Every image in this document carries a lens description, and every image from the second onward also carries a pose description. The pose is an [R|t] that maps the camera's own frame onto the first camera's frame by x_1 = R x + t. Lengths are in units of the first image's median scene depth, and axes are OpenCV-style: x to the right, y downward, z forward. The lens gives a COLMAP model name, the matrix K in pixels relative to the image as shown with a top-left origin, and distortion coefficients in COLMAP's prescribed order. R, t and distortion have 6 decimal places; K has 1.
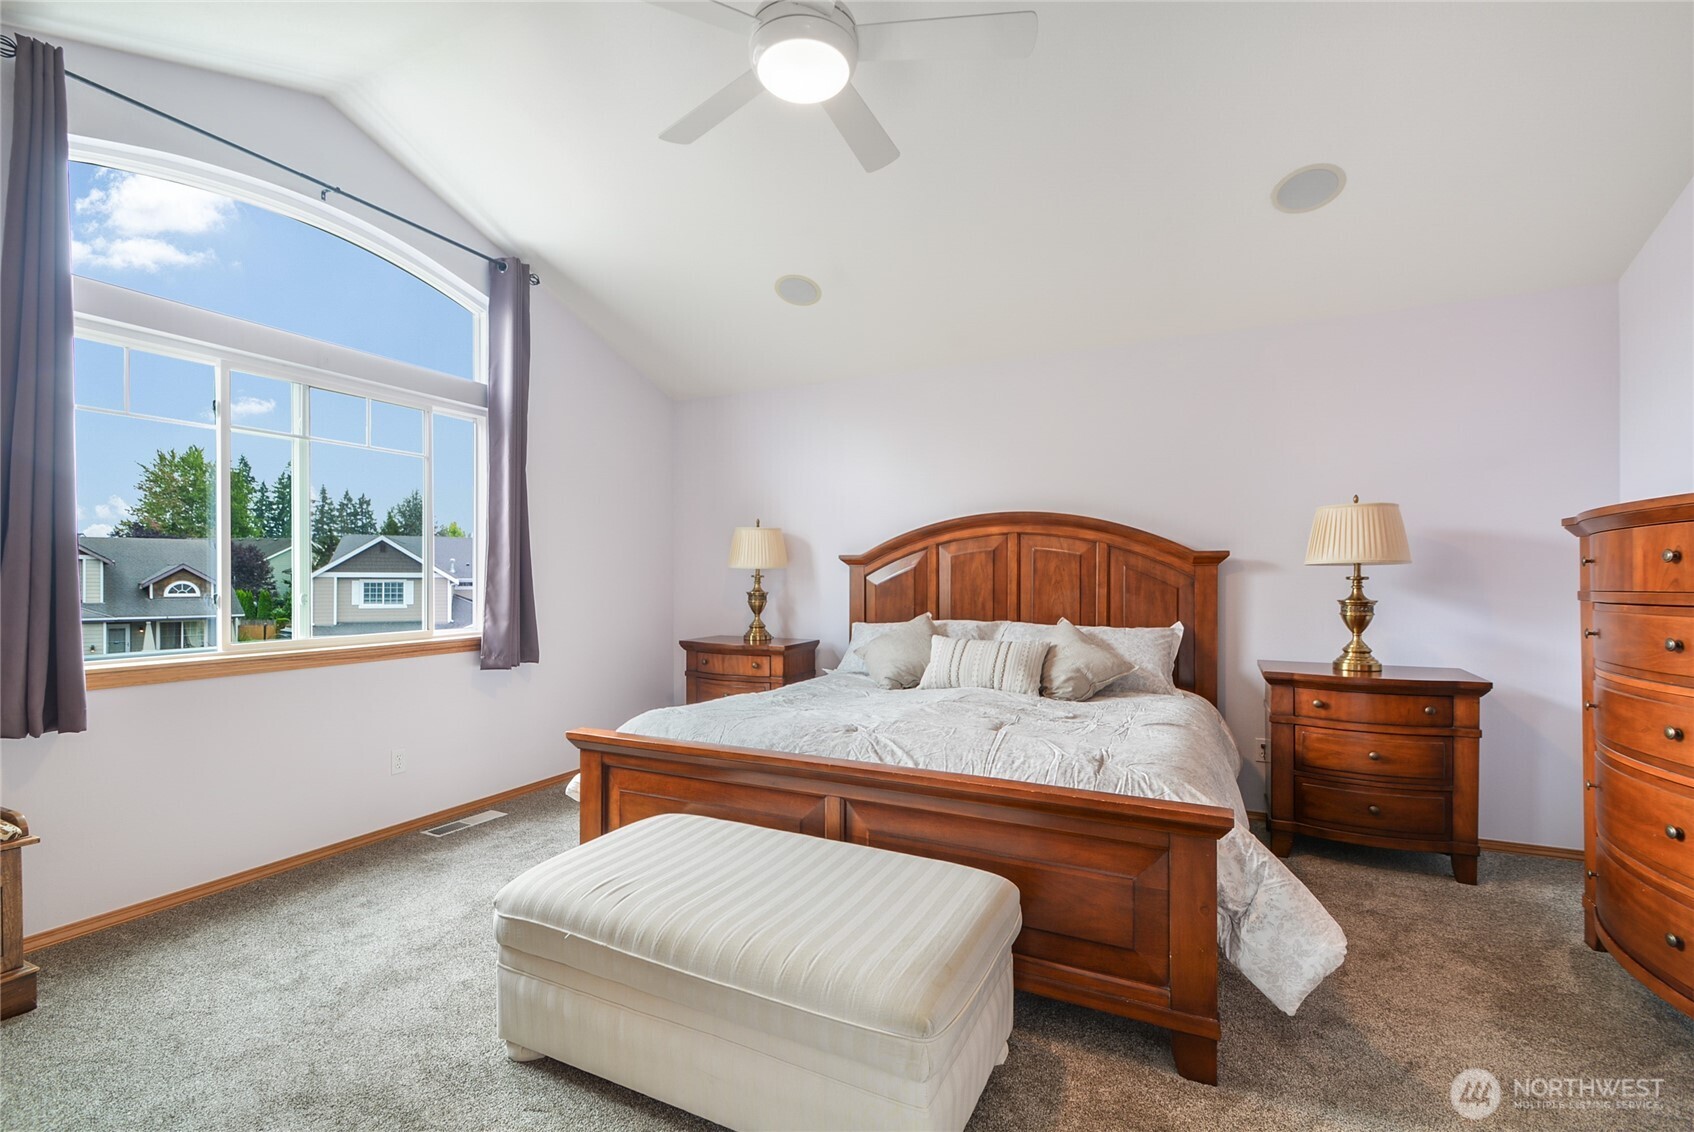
lens RADIAL K [[750.9, 0, 847.0], [0, 750.9, 566.0], [0, 0, 1]] dist [0.093283, -0.000041]
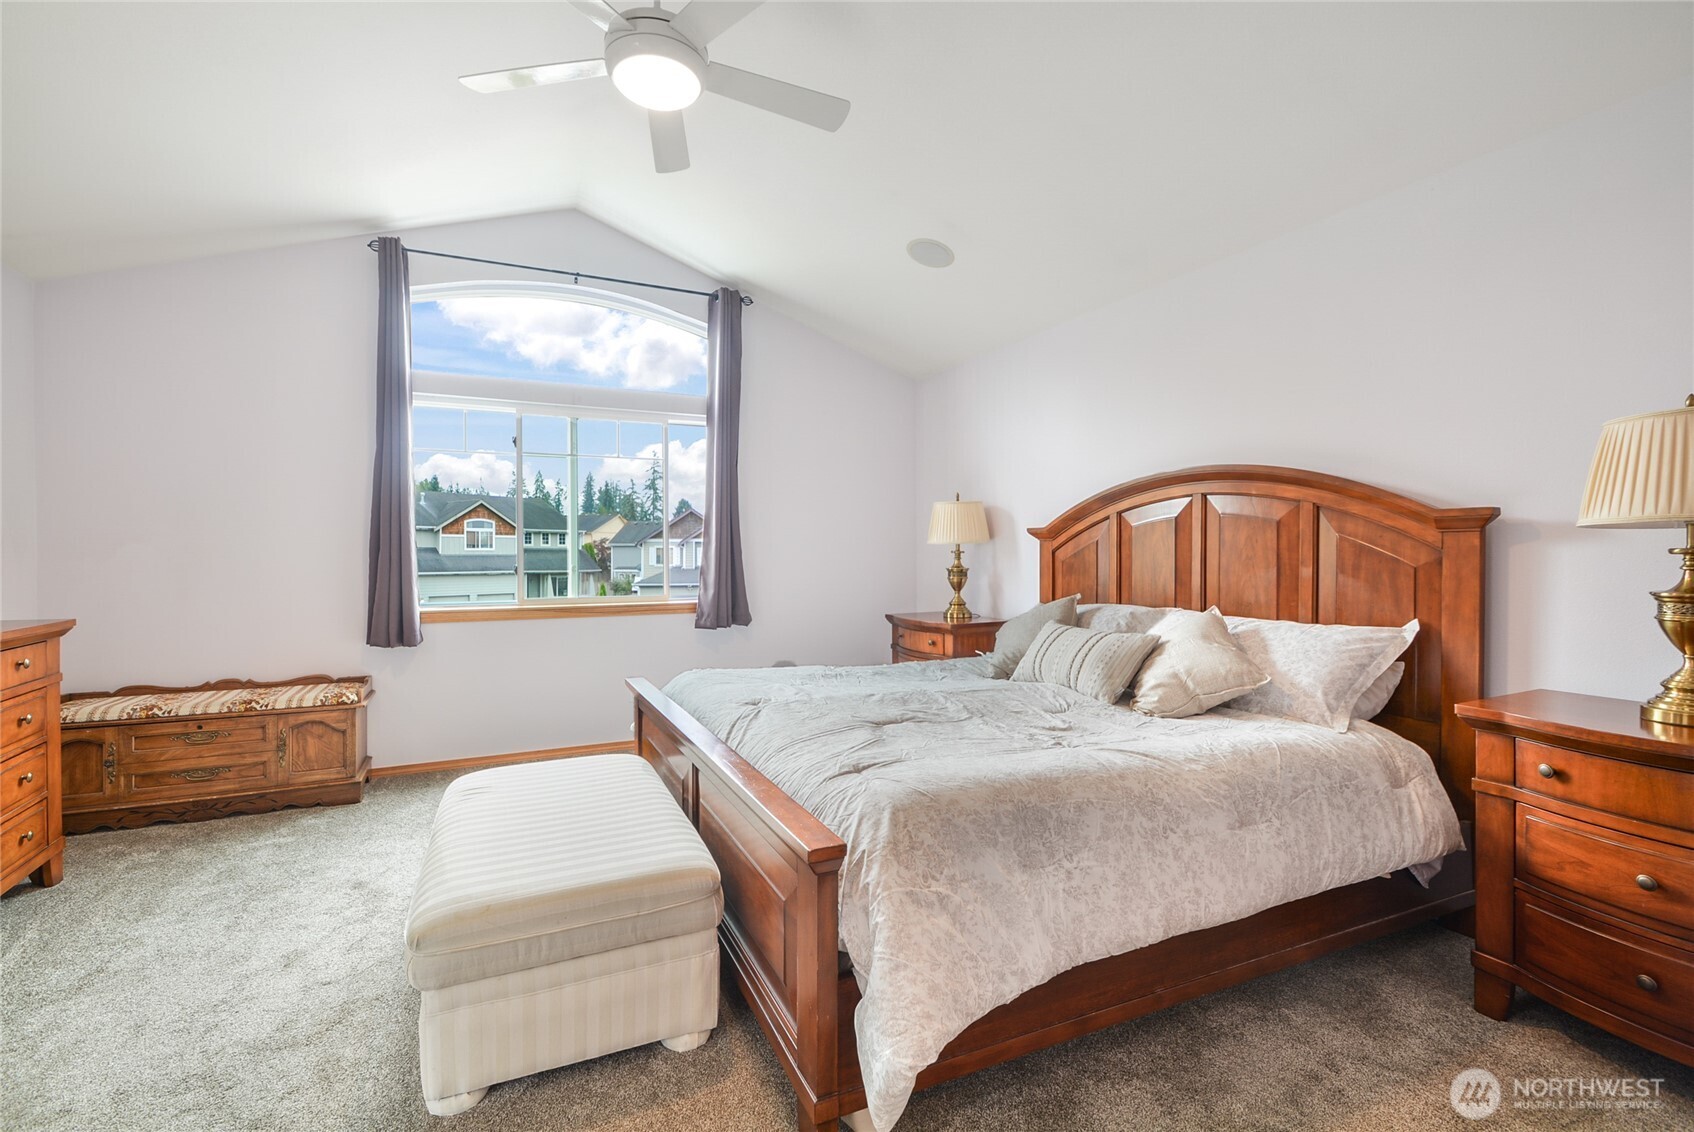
lens RADIAL K [[750.9, 0, 847.0], [0, 750.9, 566.0], [0, 0, 1]] dist [0.093283, -0.000041]
pose [[0.793408, 0.007072, -0.608649, 0.453308], [0.013612, 0.999476, 0.029357, 0.001504], [0.608537, -0.031577, 0.792897, 0.178663]]
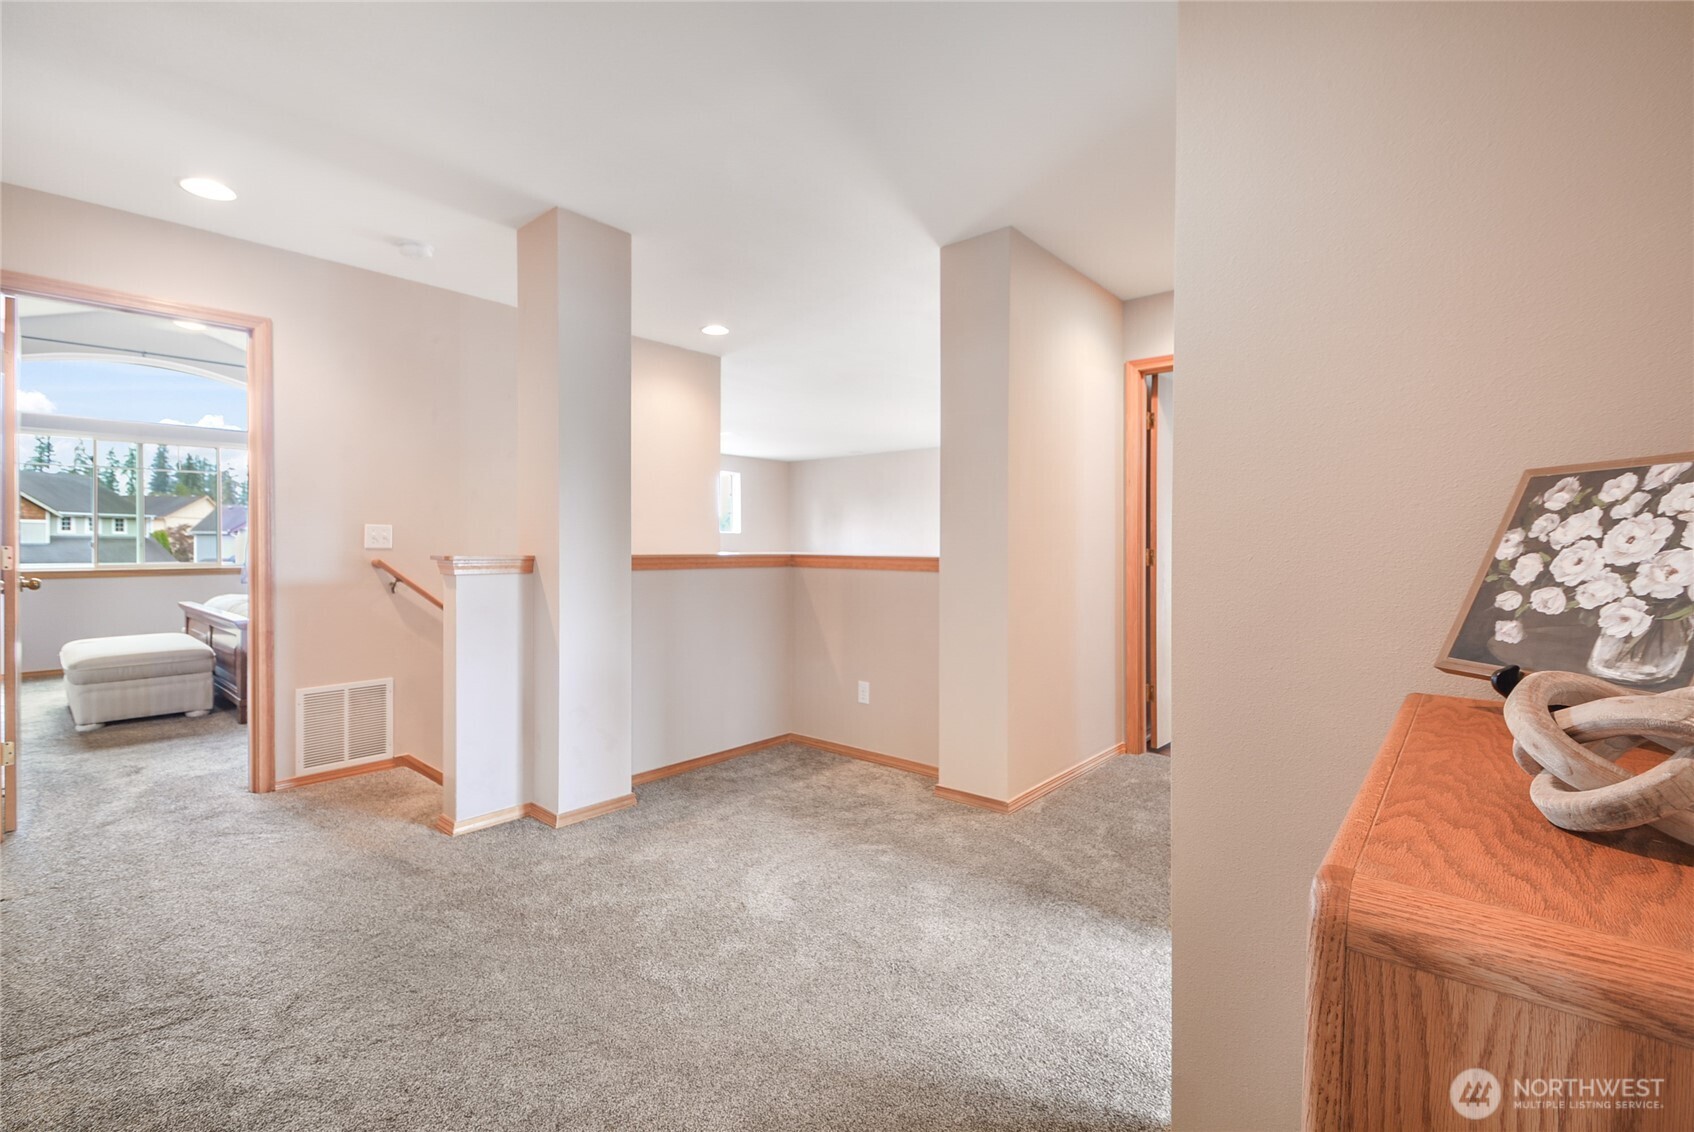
lens RADIAL K [[747.5, 0, 845.1], [0, 747.5, 557.4], [0, 0, 1]] dist [0.000070, -0.000009]
pose [[0.971102, 0.005443, -0.238603, 1.885667], [0.001975, 0.999522, 0.030839, 0.020977], [0.238657, -0.030419, 0.970627, -0.750440]]
